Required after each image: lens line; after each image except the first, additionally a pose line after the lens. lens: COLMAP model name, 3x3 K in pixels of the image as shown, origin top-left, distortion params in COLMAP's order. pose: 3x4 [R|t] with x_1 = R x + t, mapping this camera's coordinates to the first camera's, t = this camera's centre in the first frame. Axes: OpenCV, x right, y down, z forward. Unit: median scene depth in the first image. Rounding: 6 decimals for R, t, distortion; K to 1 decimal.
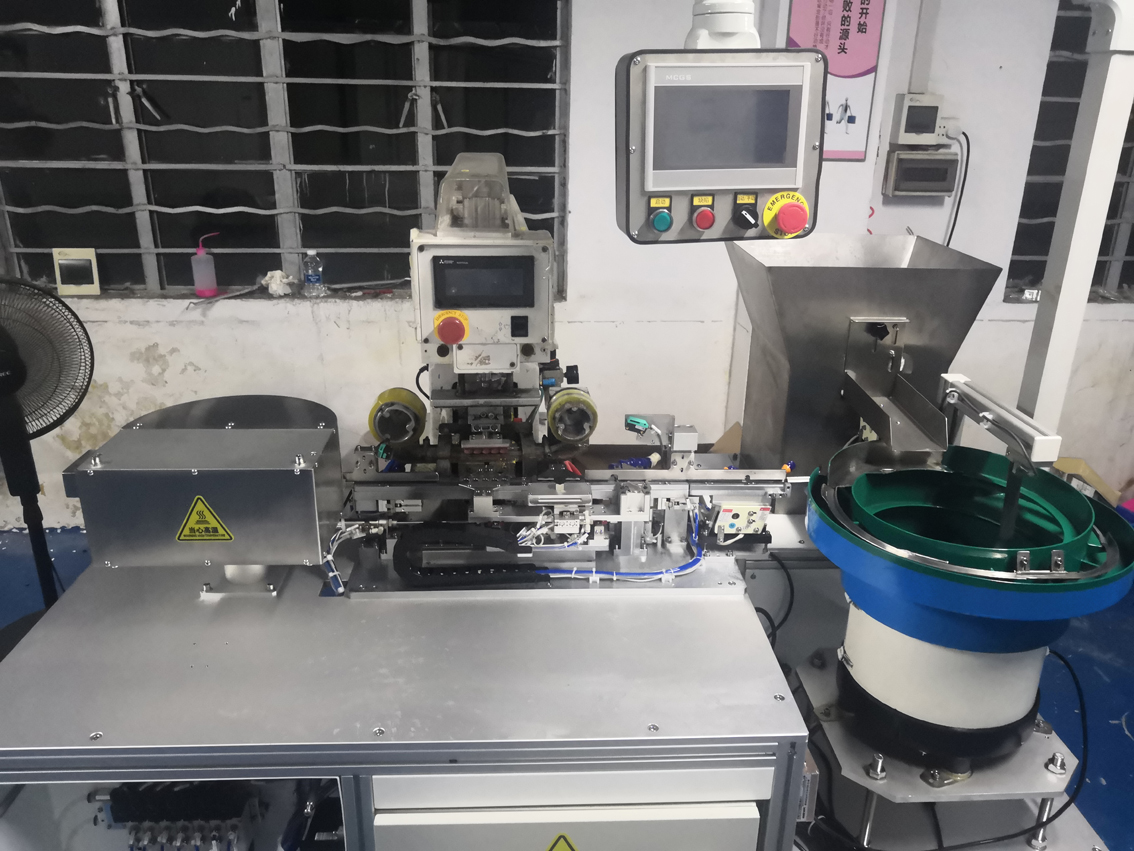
lens RADIAL K [[900.4, 0, 585.2], [0, 900.4, 439.6], [0, 0, 1]] dist [0.130248, -0.158051]
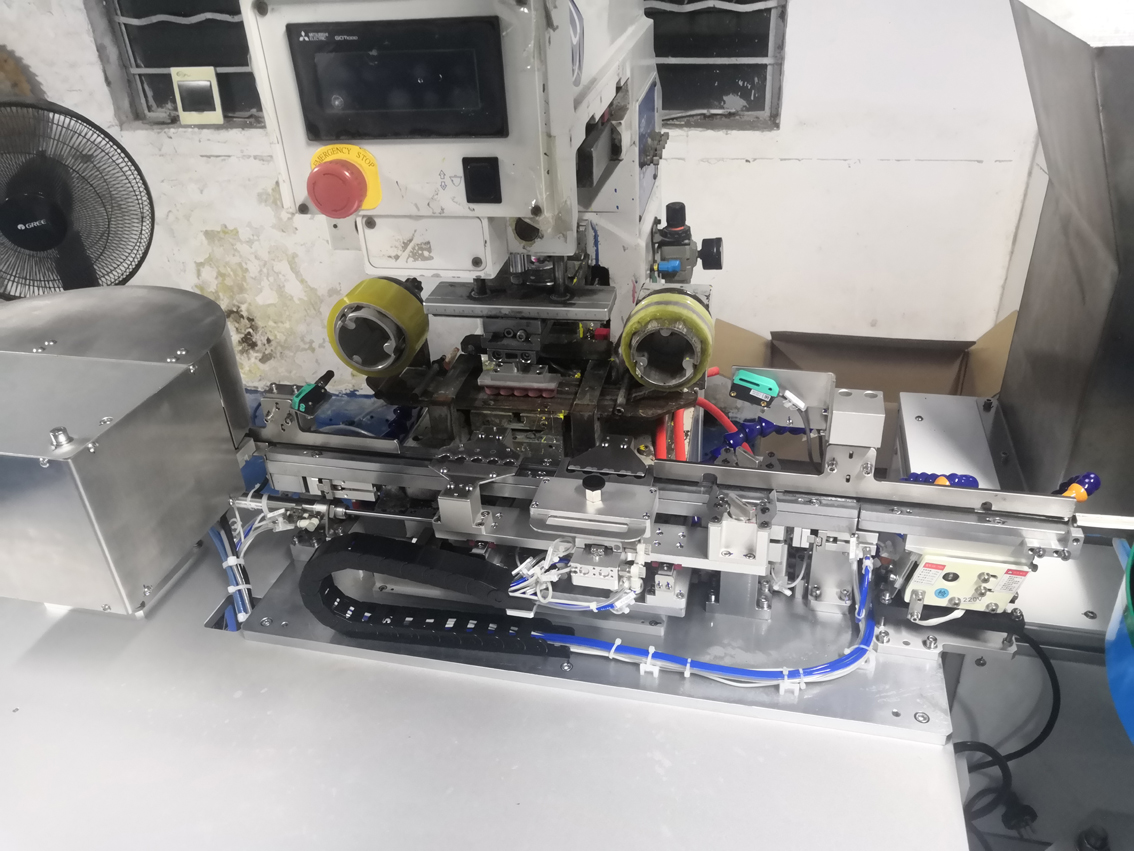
lens RADIAL K [[906.4, 0, 575.6], [0, 906.4, 439.4], [0, 0, 1]] dist [-0.000194, 0.002010]
pose [[0.955944, 0.096765, -0.277140, 0.098194], [-0.046755, 0.982245, 0.181685, -0.070011], [0.289801, -0.160723, 0.943495, 0.474731]]
